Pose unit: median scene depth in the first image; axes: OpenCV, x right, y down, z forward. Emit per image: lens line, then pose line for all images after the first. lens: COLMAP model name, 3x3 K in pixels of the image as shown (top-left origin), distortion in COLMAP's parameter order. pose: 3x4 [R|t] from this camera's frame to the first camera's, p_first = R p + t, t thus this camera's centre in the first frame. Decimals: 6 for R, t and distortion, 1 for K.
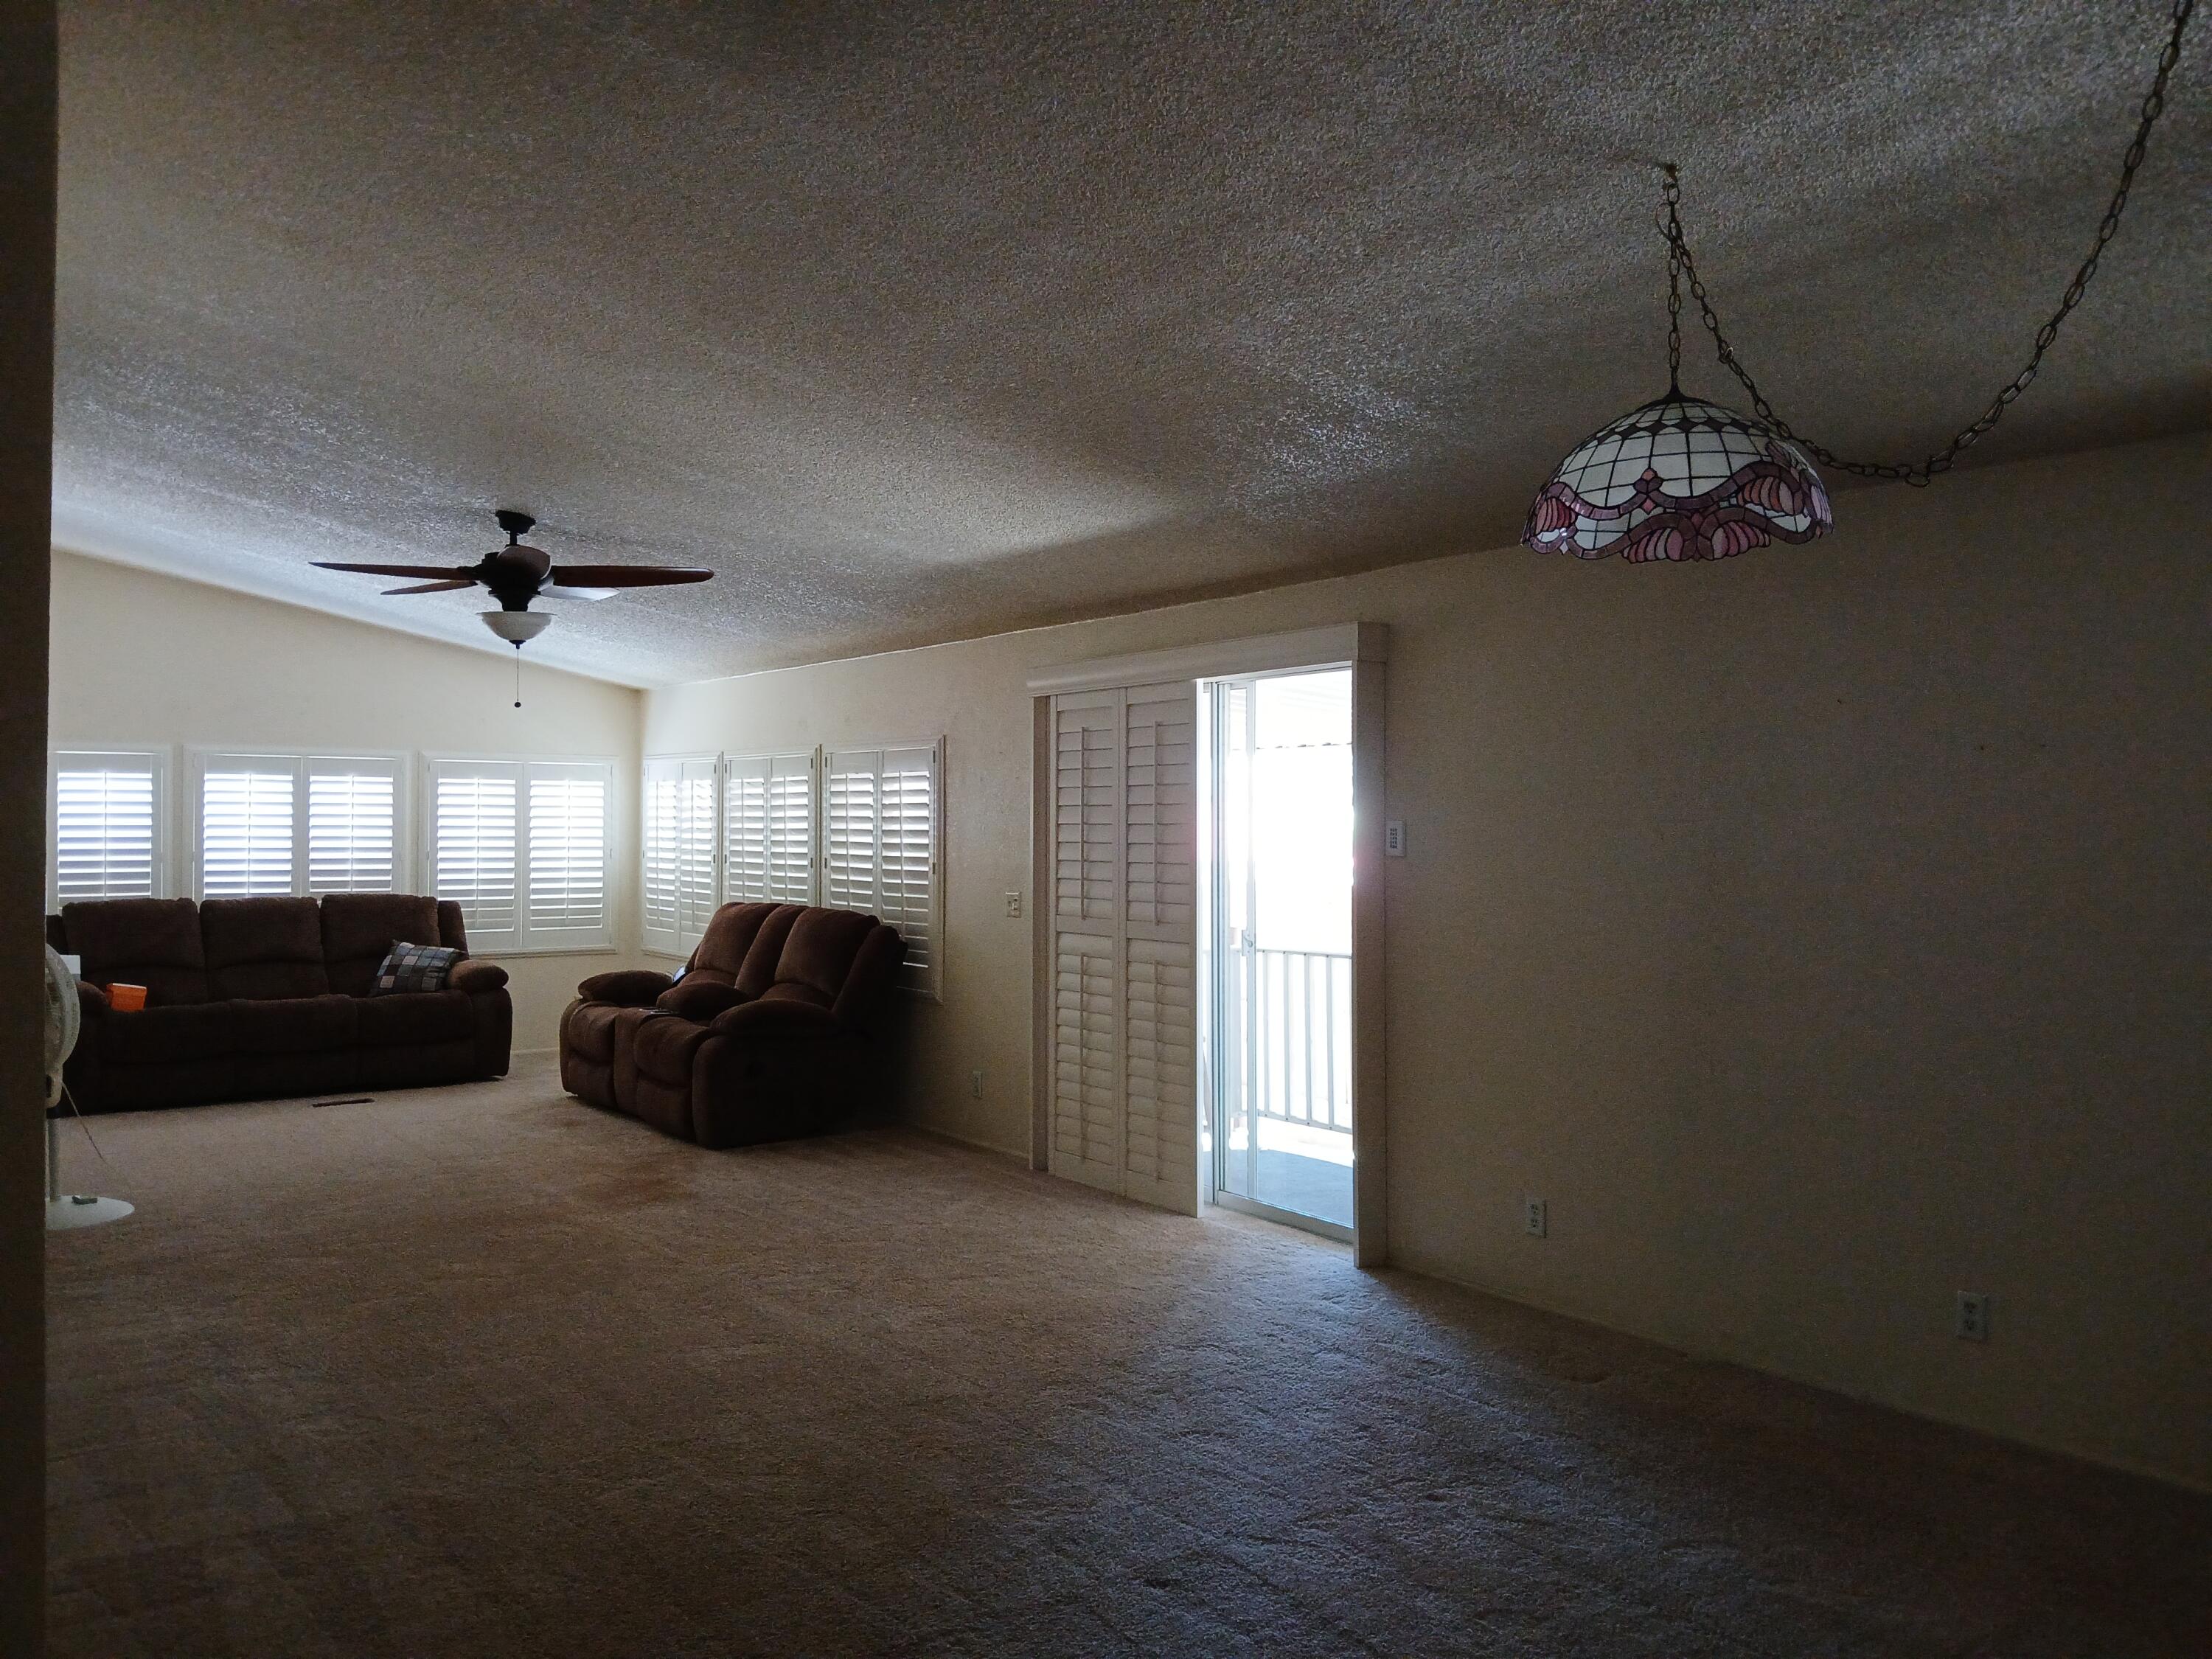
lens RADIAL K [[1689.0, 0, 1098.8], [0, 1689.0, 801.7], [0, 0, 1]] dist [0.010500, -0.093451]
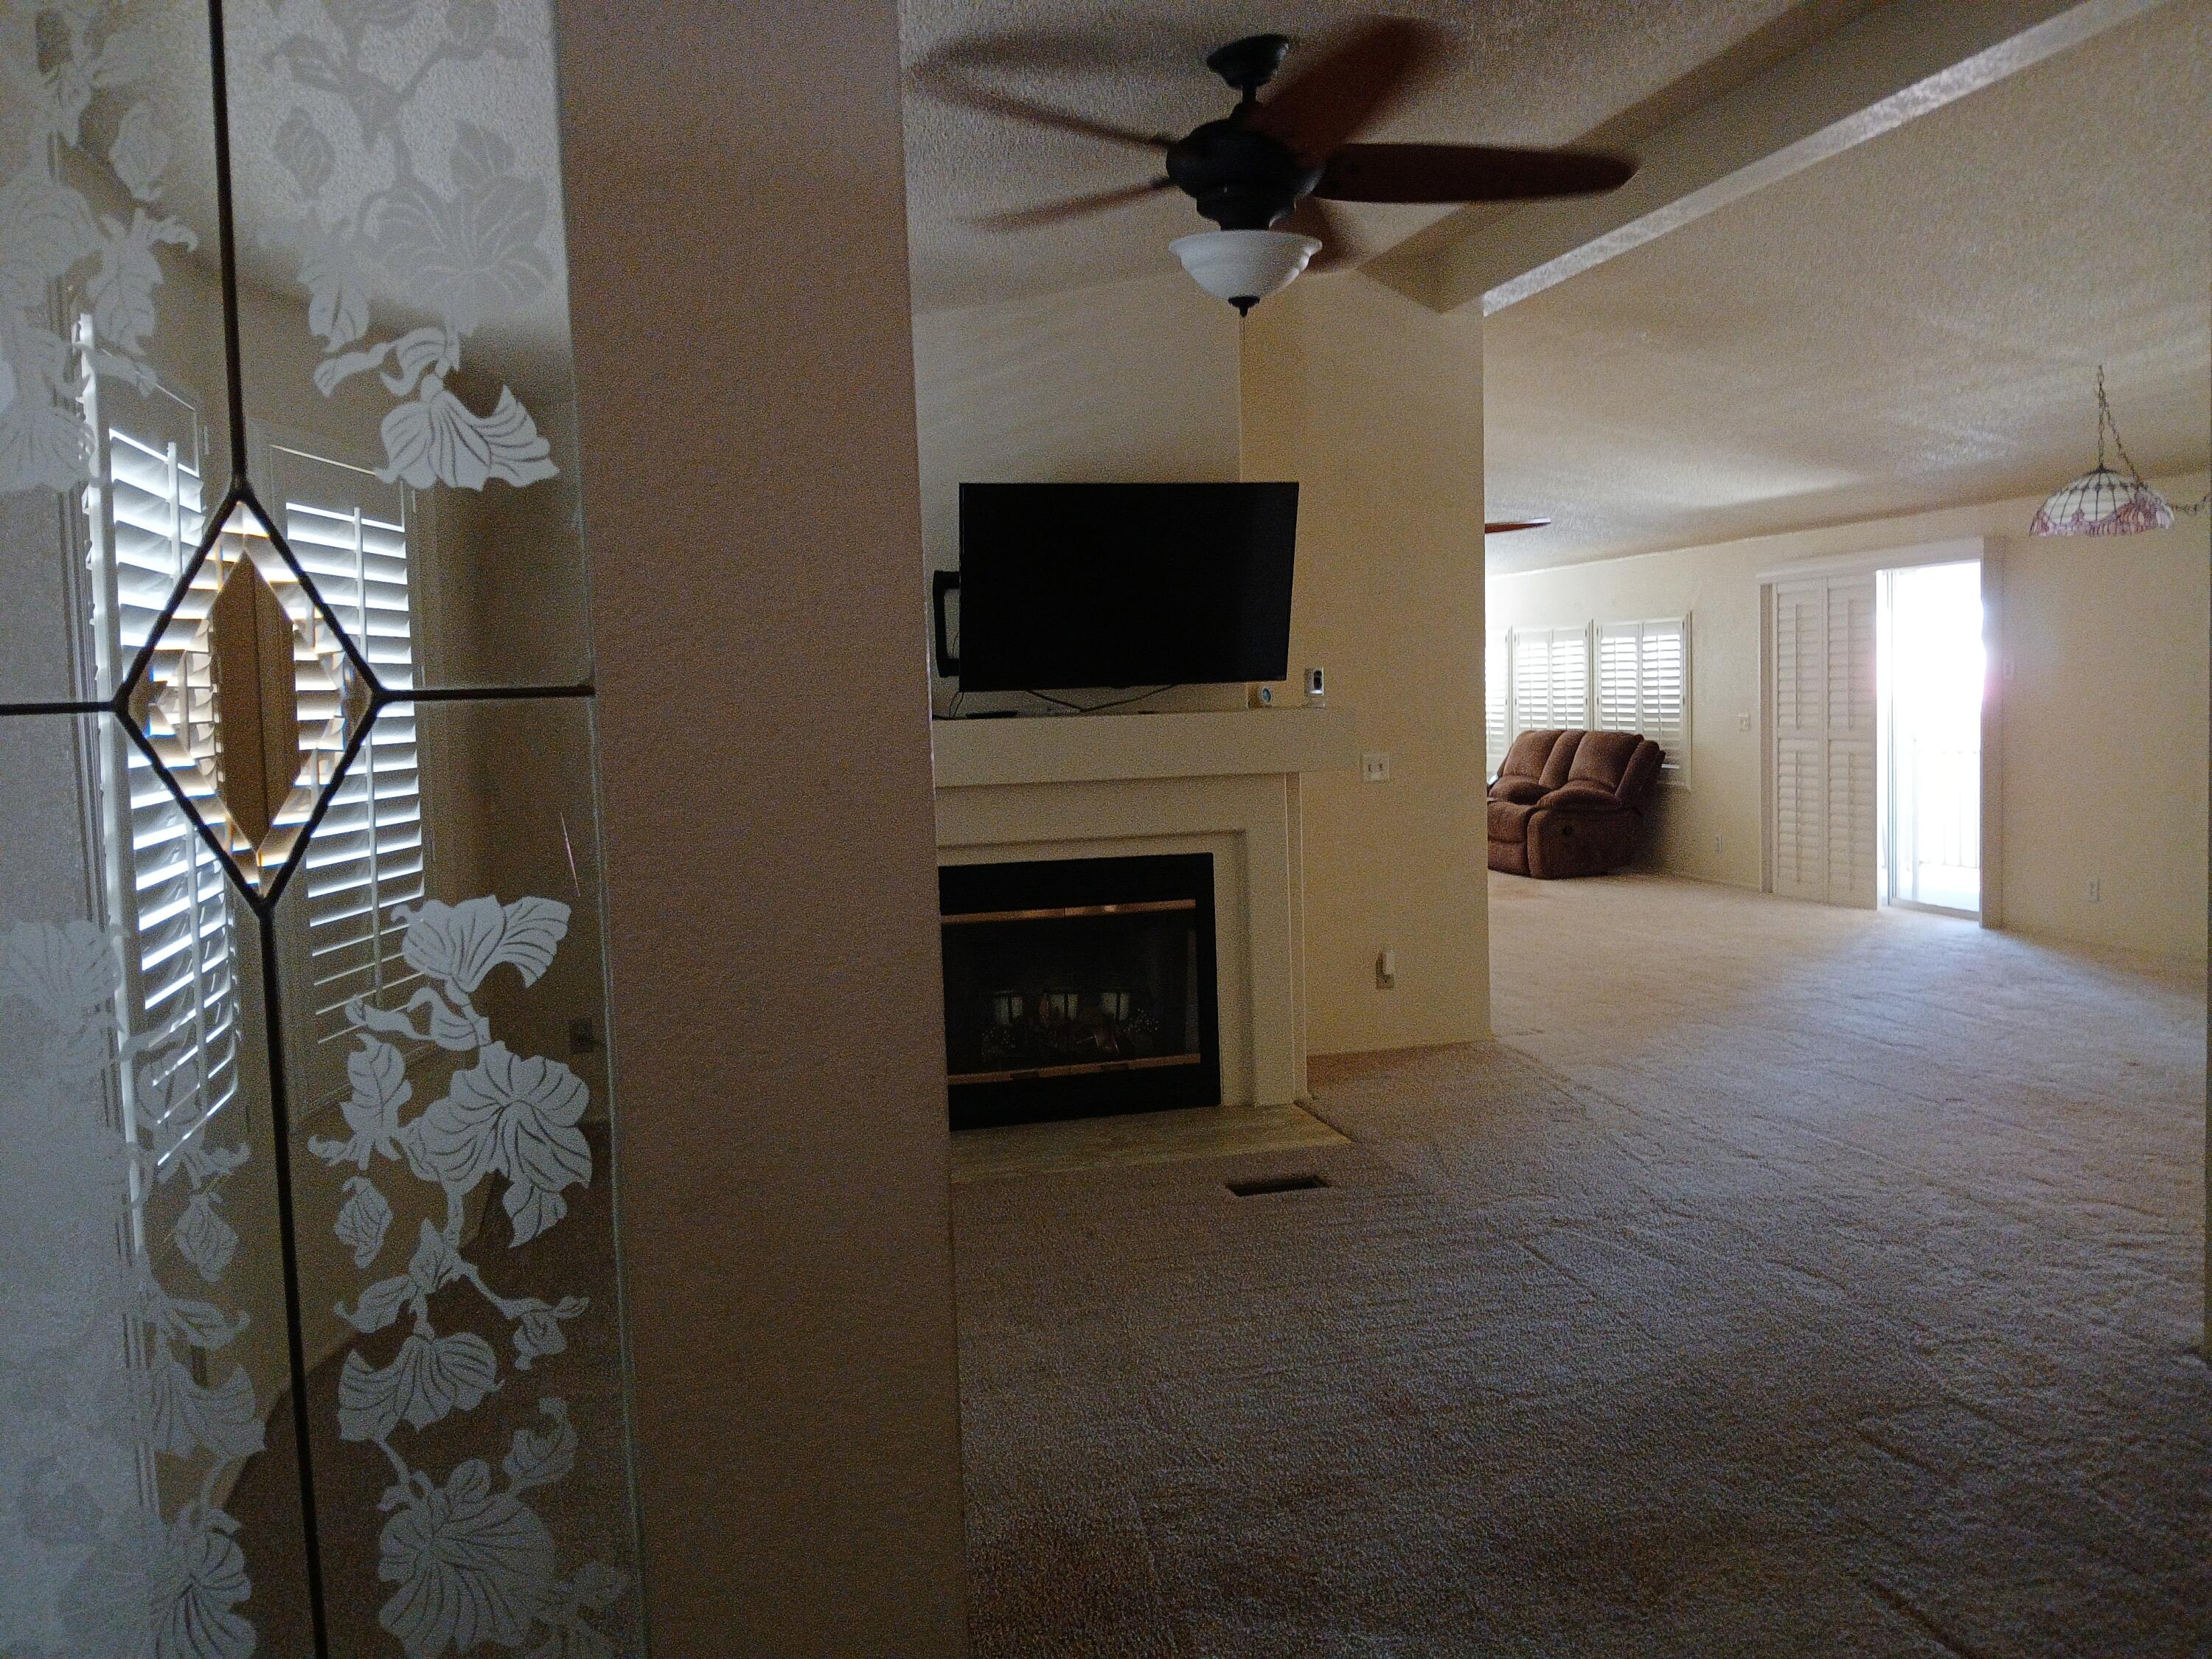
lens RADIAL K [[1689.0, 0, 1098.8], [0, 1689.0, 801.7], [0, 0, 1]] dist [0.010500, -0.093451]
pose [[0.930612, -0.004678, -0.365978, -0.036743], [0.035106, 0.996449, 0.076531, -0.004520], [0.364321, -0.084069, 0.927471, -0.628438]]
